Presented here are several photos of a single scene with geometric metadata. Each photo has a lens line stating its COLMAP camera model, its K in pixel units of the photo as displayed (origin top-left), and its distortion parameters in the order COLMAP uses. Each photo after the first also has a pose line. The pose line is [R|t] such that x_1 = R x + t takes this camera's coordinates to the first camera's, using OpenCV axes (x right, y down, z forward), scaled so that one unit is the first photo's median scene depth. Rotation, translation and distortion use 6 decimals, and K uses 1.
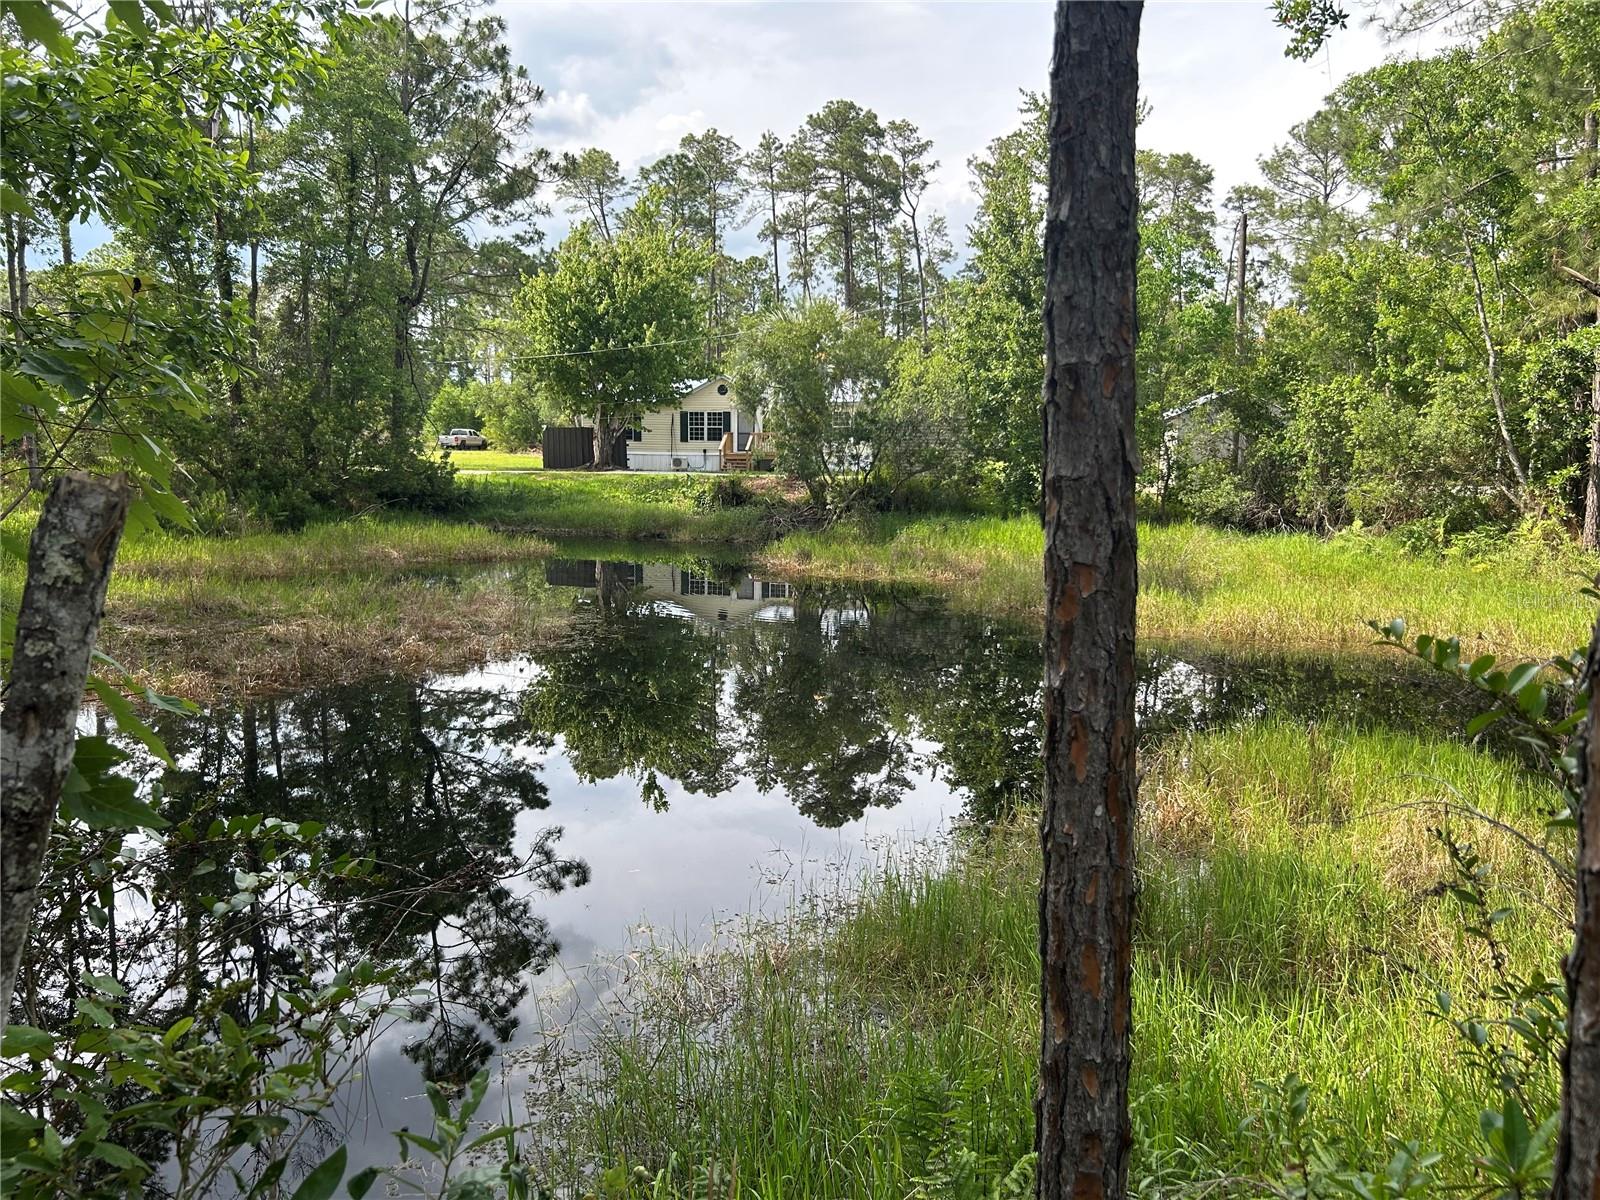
lens RADIAL K [[1195.1, 0, 800.0], [0, 1195.1, 607.0], [0, 0, 1]] dist [0.048068, -0.050563]
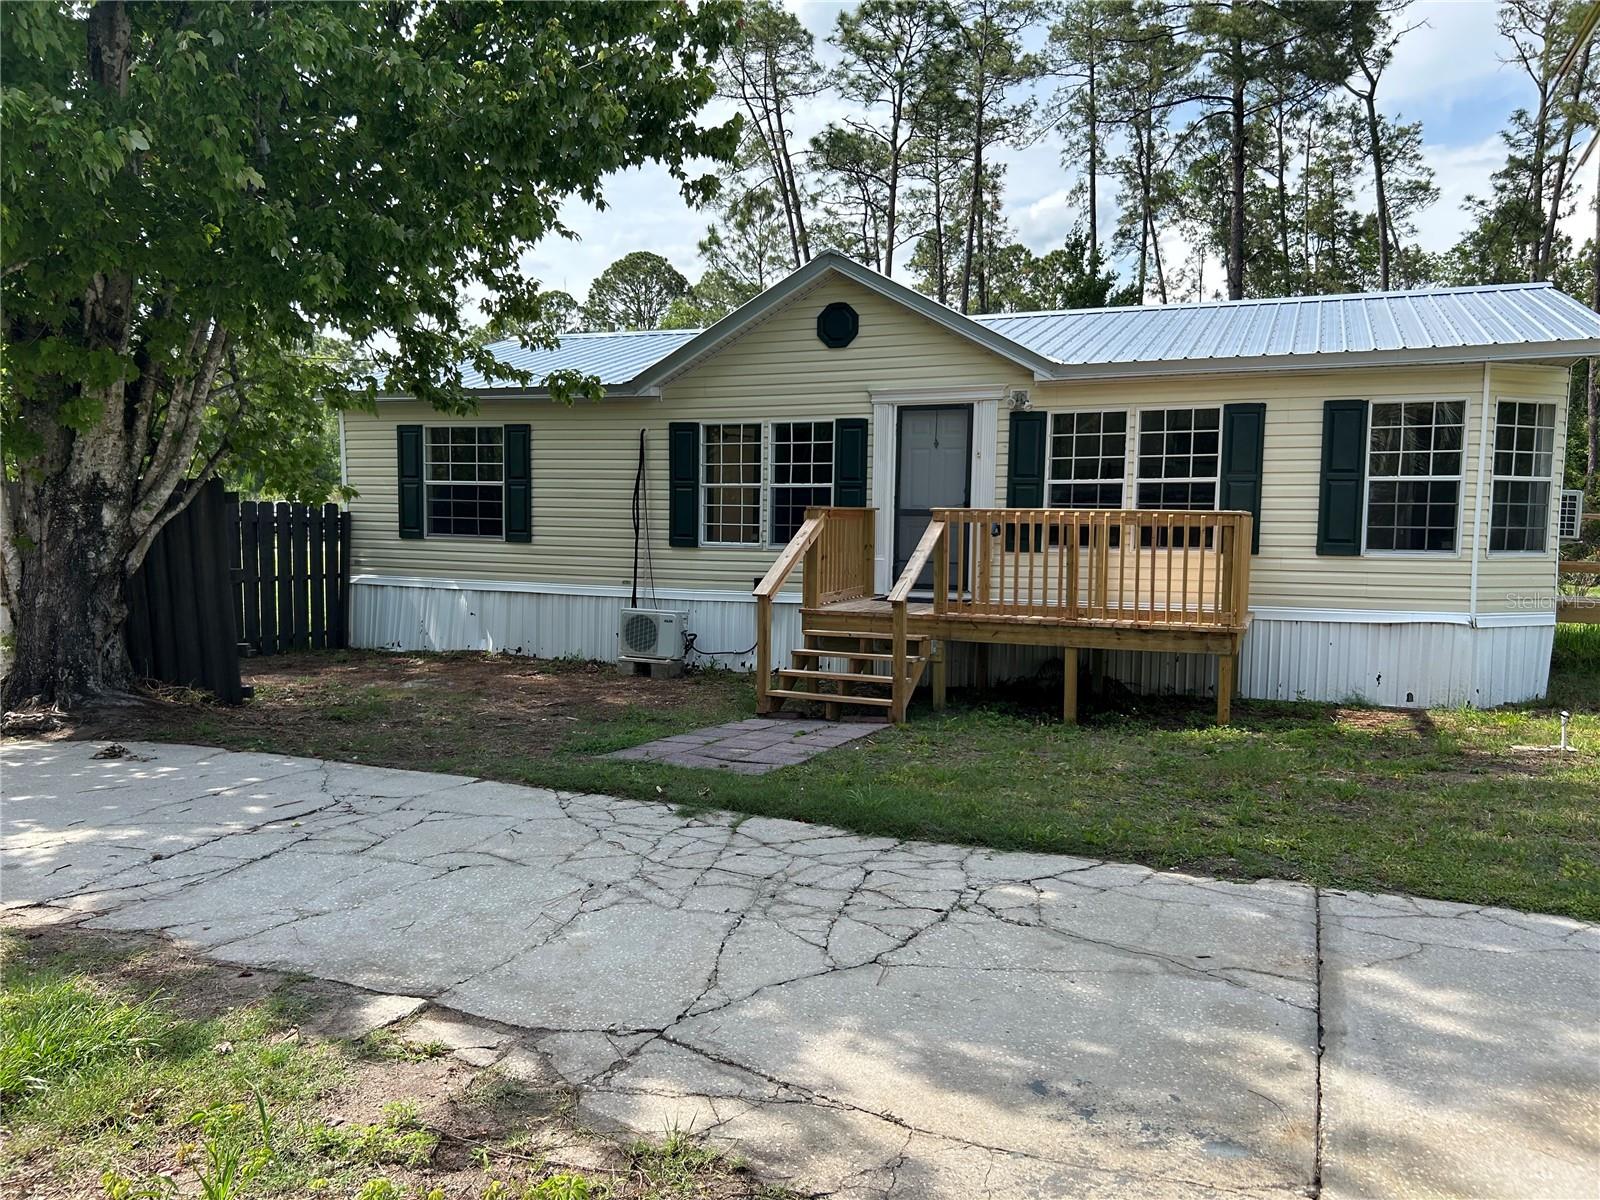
lens RADIAL K [[1195.1, 0, 800.0], [0, 1195.1, 607.0], [0, 0, 1]] dist [0.048068, -0.050563]
pose [[0.968457, 0.028878, -0.247503, -0.013164], [-0.046199, 0.996850, -0.064463, -0.111331], [0.244862, 0.073864, 0.966740, 0.772716]]
